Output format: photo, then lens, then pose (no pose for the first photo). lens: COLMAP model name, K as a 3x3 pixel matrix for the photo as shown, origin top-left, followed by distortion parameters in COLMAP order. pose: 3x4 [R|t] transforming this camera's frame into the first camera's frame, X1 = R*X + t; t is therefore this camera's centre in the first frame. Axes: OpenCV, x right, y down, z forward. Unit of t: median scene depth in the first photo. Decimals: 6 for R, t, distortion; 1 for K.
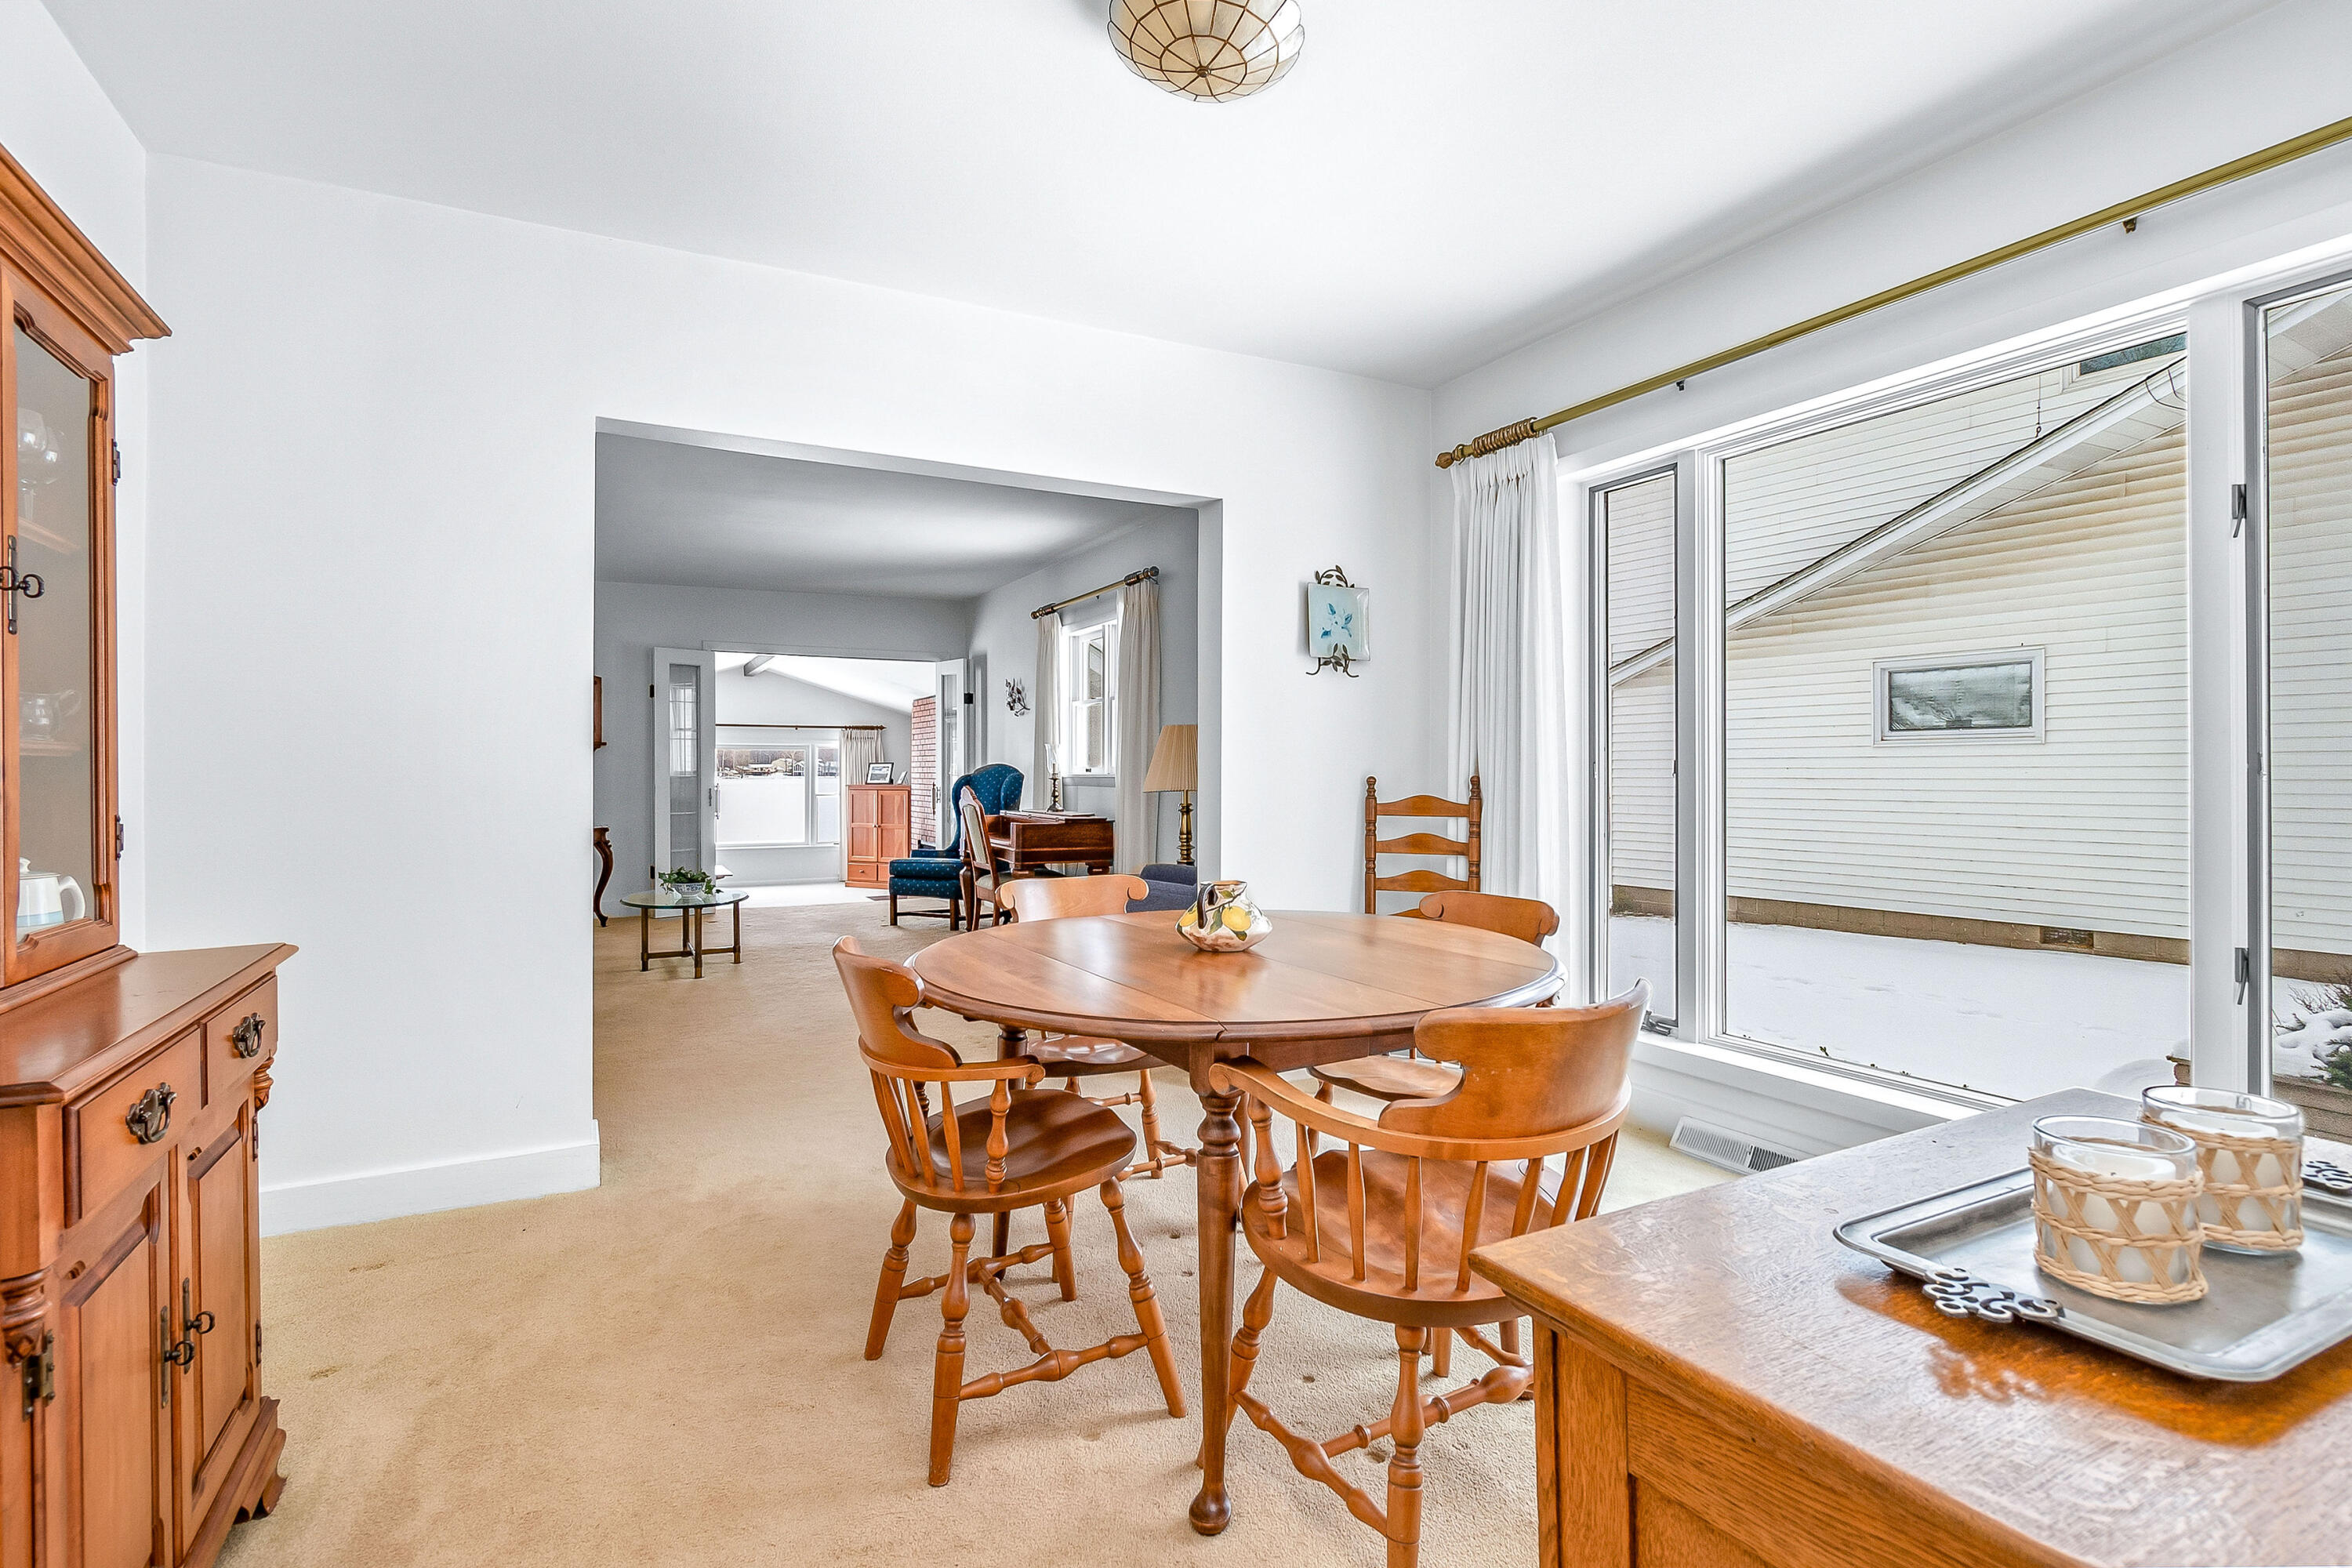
lens RADIAL K [[1132.0, 0, 1167.2], [0, 1132.0, 774.3], [0, 0, 1]] dist [0.003373, 0.000160]
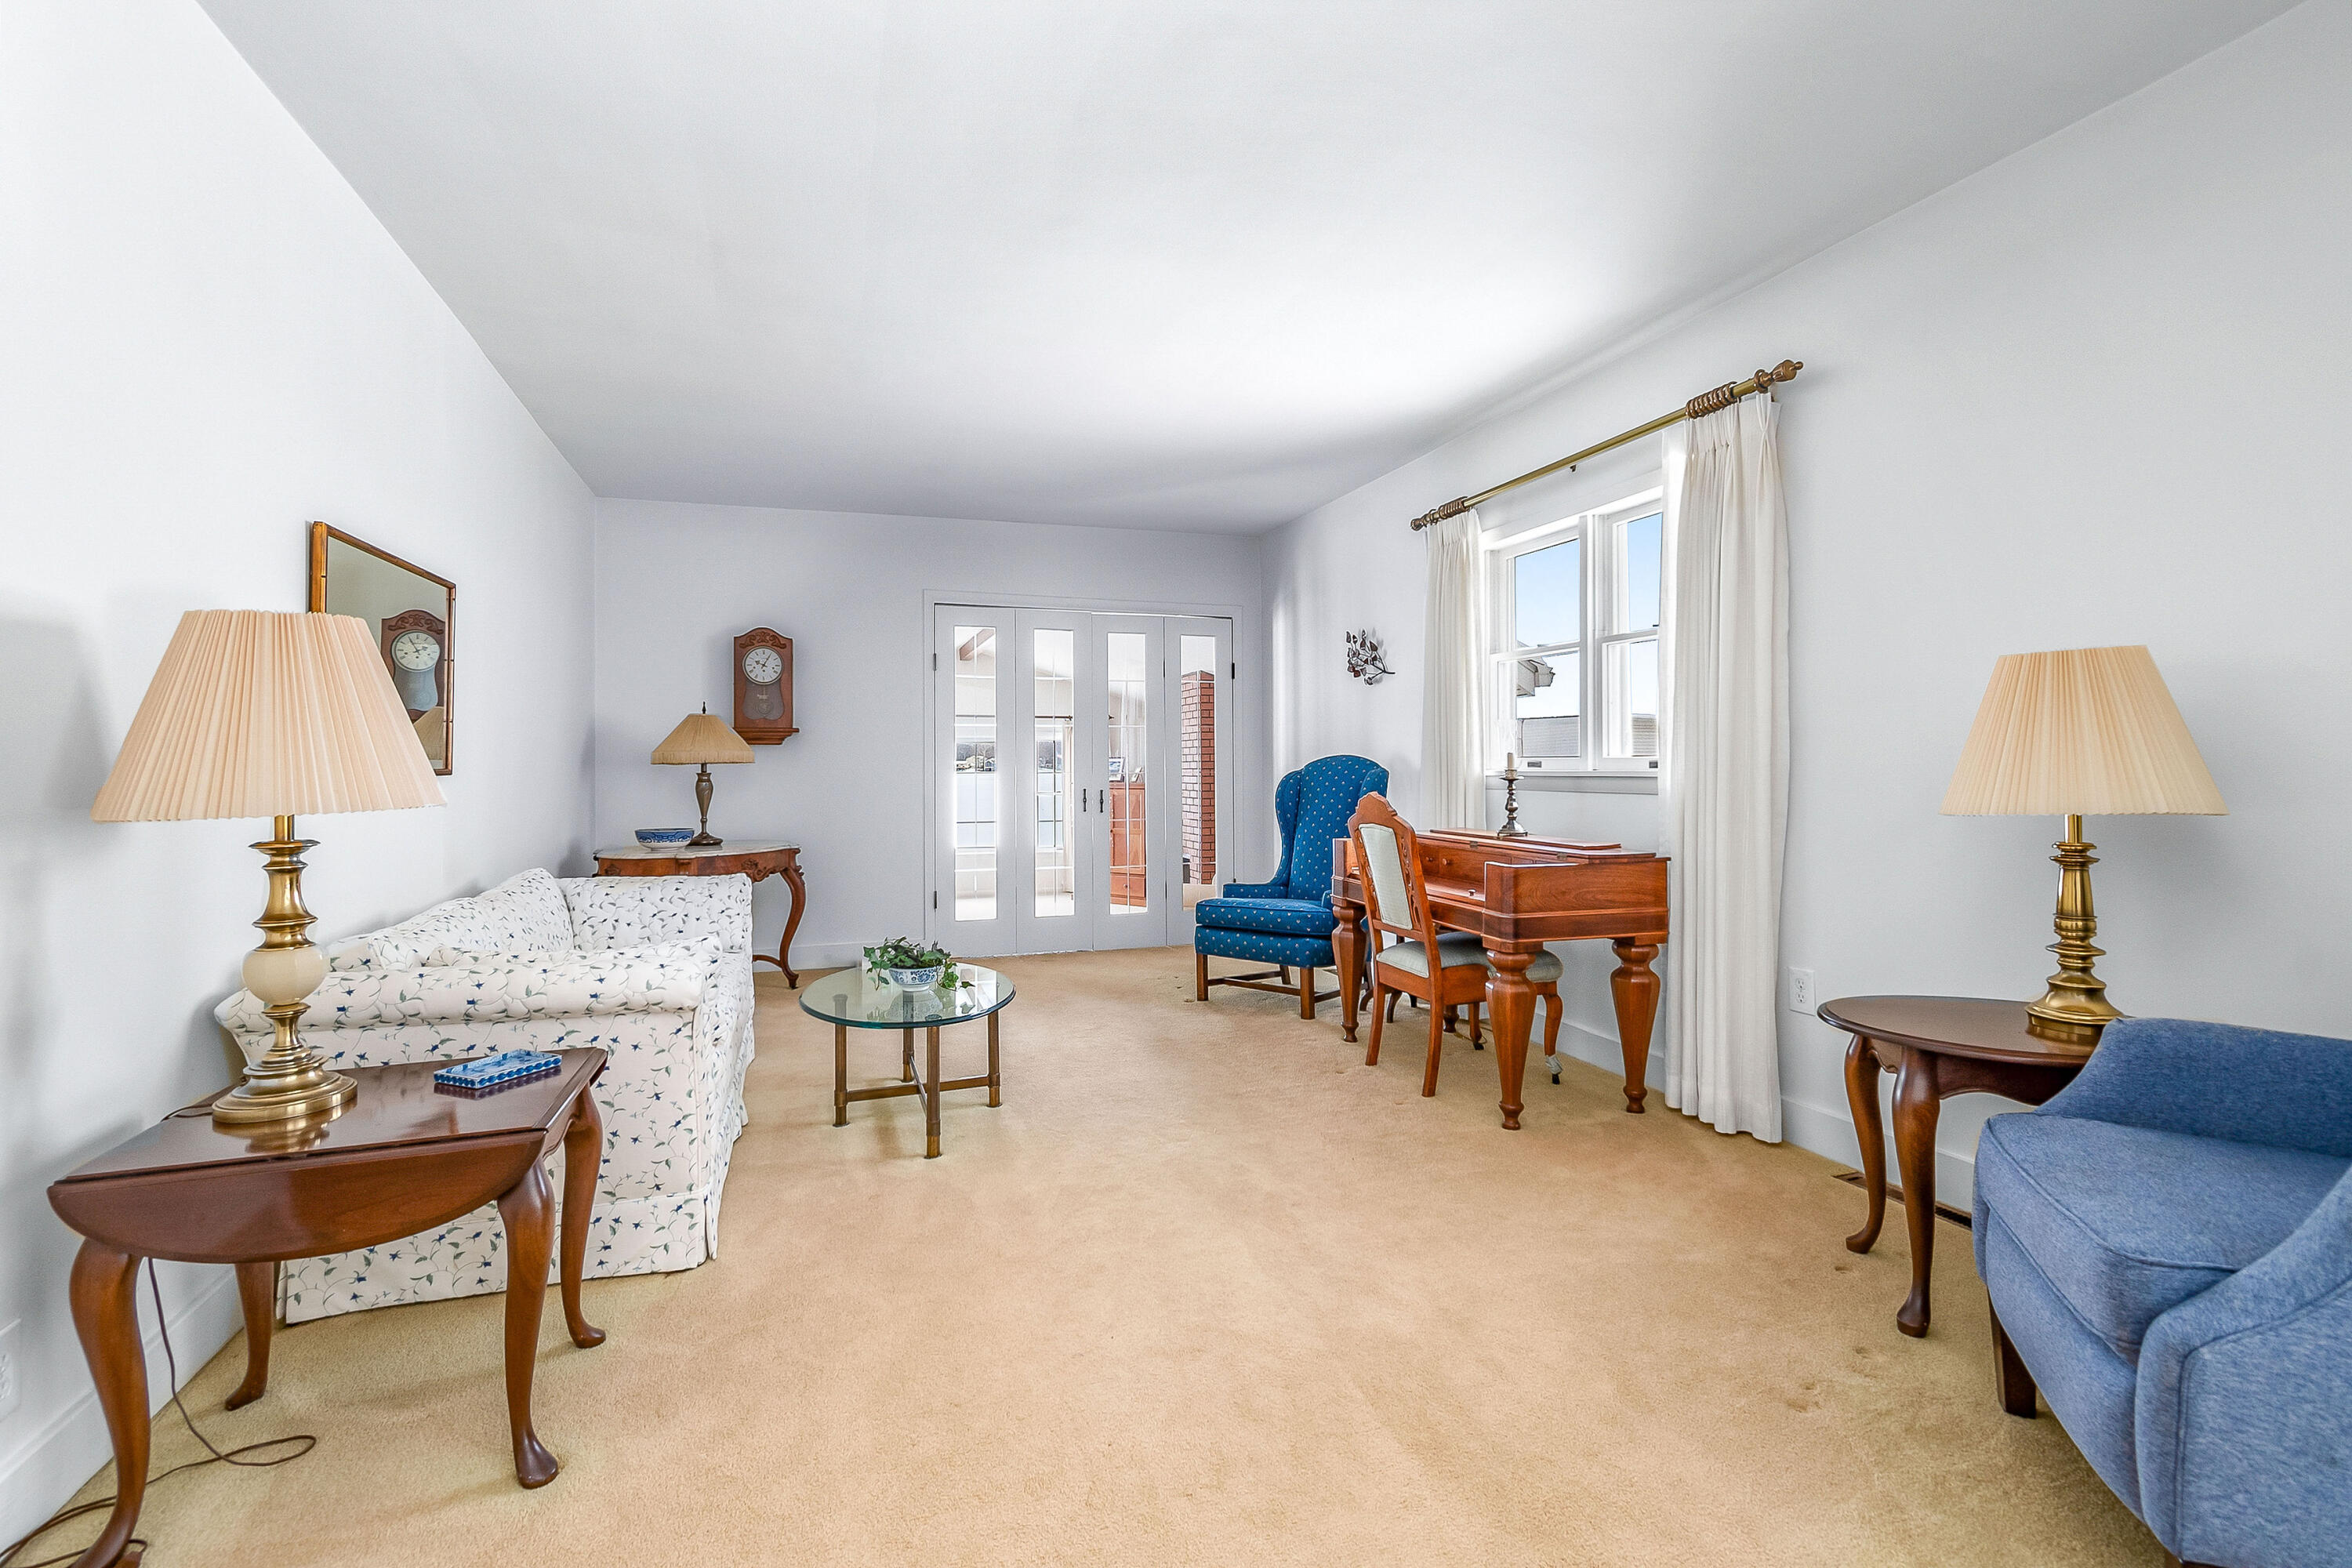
lens RADIAL K [[1044.9, 0, 1183.1], [0, 1044.9, 779.4], [0, 0, 1]] dist [0.001417, 0.000257]
pose [[0.991357, -0.004335, -0.131122, -0.215961], [0.005737, 0.999930, 0.010321, -0.002527], [0.131068, -0.010984, 0.991313, 0.492089]]
